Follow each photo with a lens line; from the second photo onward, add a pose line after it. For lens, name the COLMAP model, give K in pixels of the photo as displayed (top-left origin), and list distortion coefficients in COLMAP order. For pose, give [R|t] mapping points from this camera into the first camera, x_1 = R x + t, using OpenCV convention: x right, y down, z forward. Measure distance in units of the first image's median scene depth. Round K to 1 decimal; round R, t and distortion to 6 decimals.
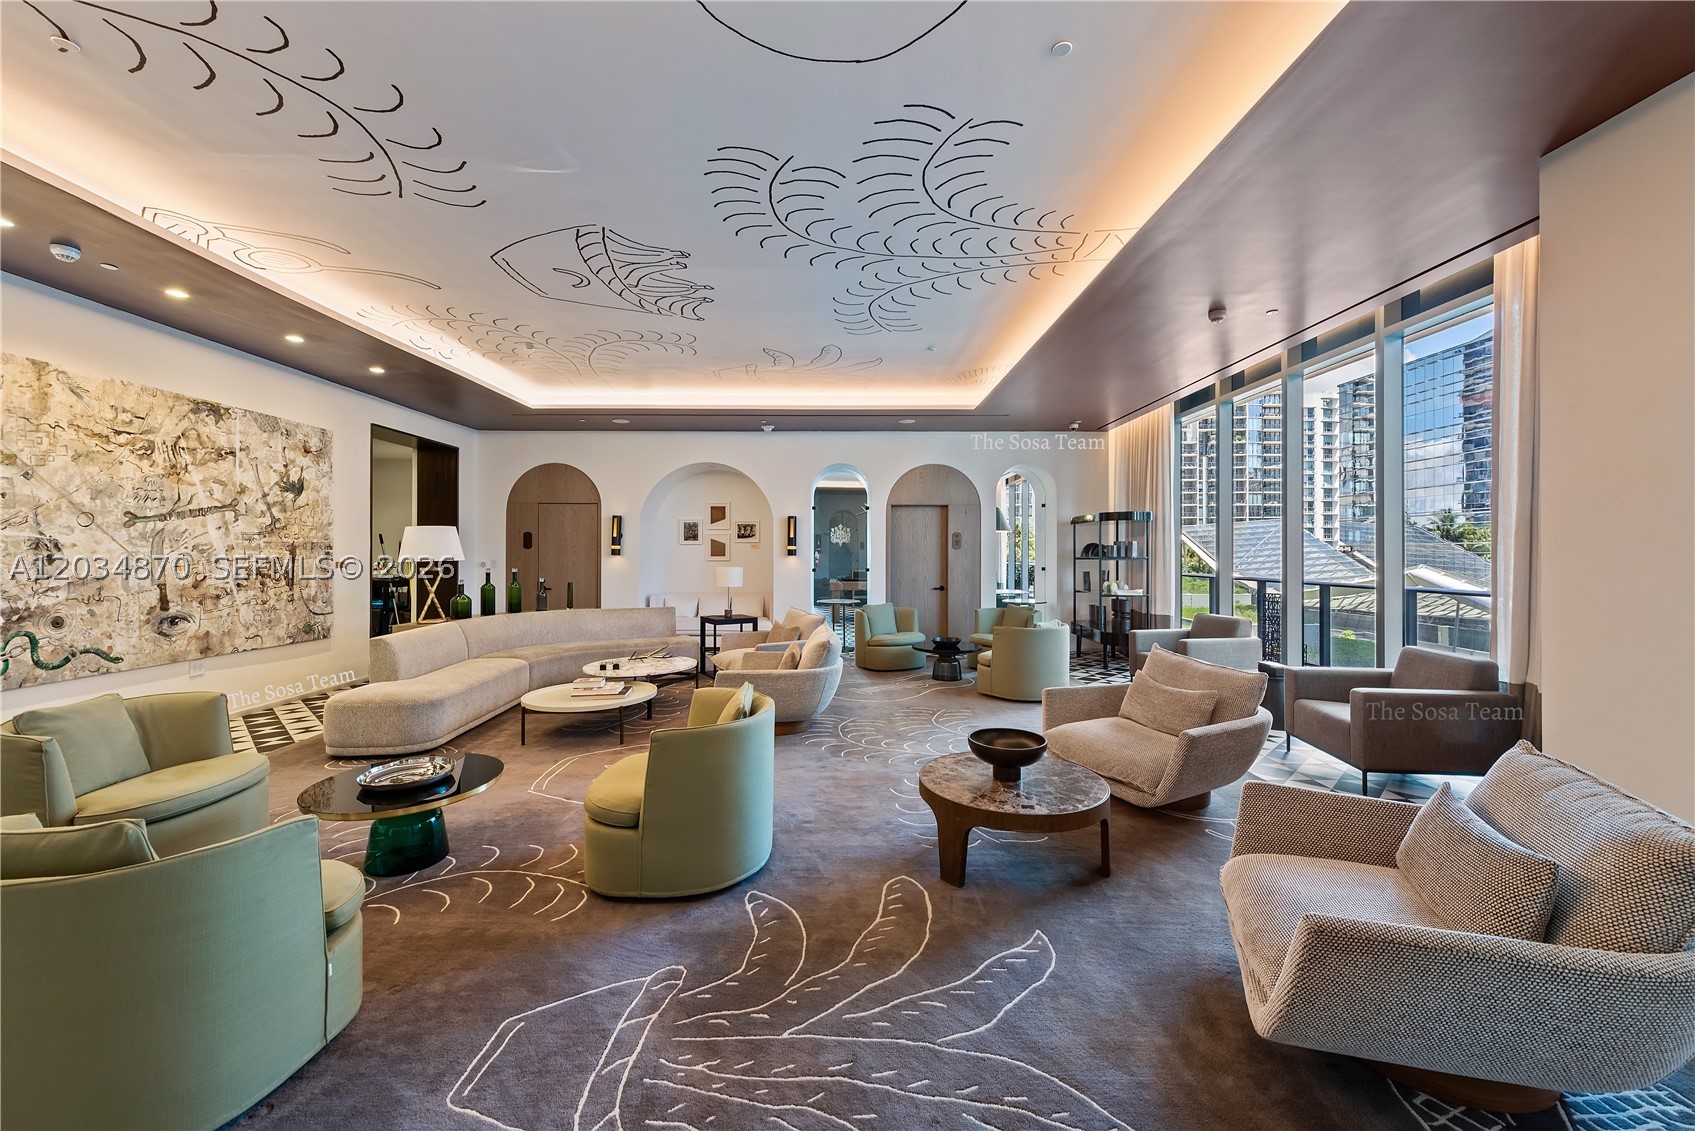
lens RADIAL K [[658.7, 0, 843.9], [0, 658.7, 556.2], [0, 0, 1]] dist [-0.000678, -0.000043]
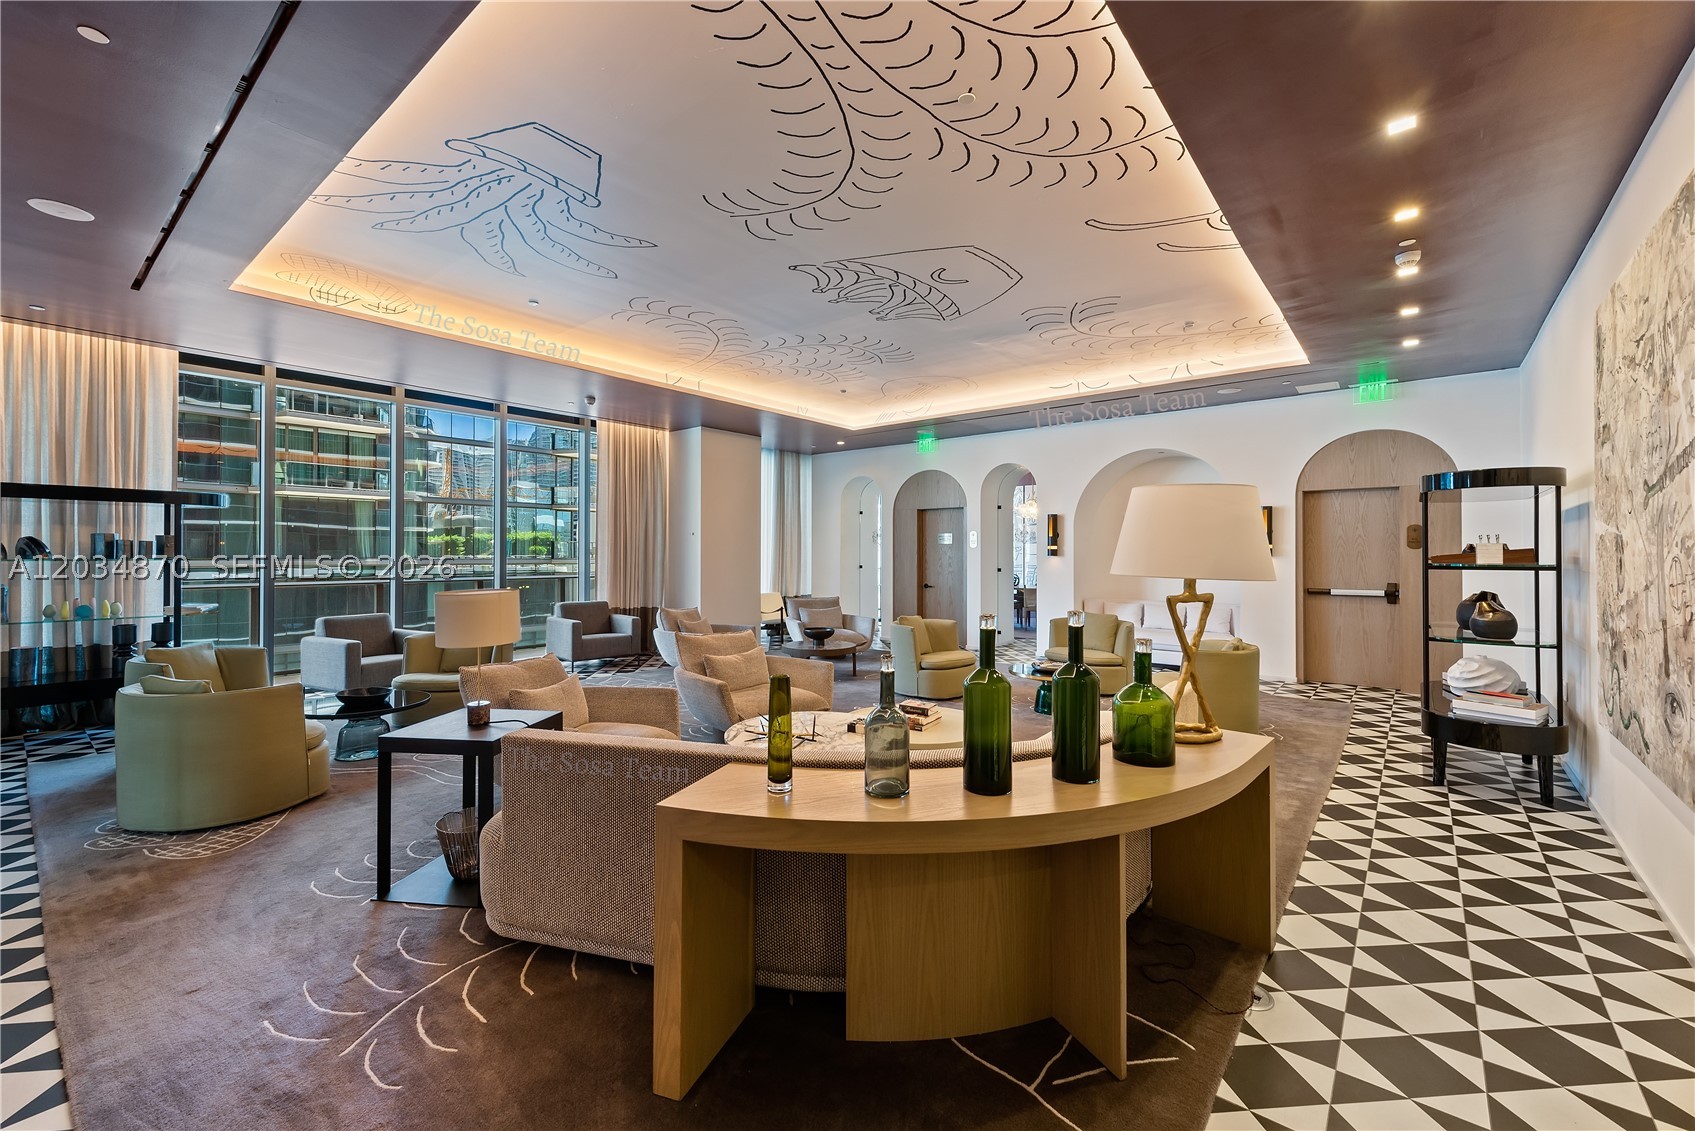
lens RADIAL K [[658.7, 0, 843.9], [0, 658.7, 556.2], [0, 0, 1]] dist [-0.000678, -0.000043]
pose [[-0.757127, -0.003722, 0.653257, -0.908418], [-0.001816, 0.999992, 0.003593, -0.004322], [-0.653265, 0.001534, -0.757128, 1.788113]]
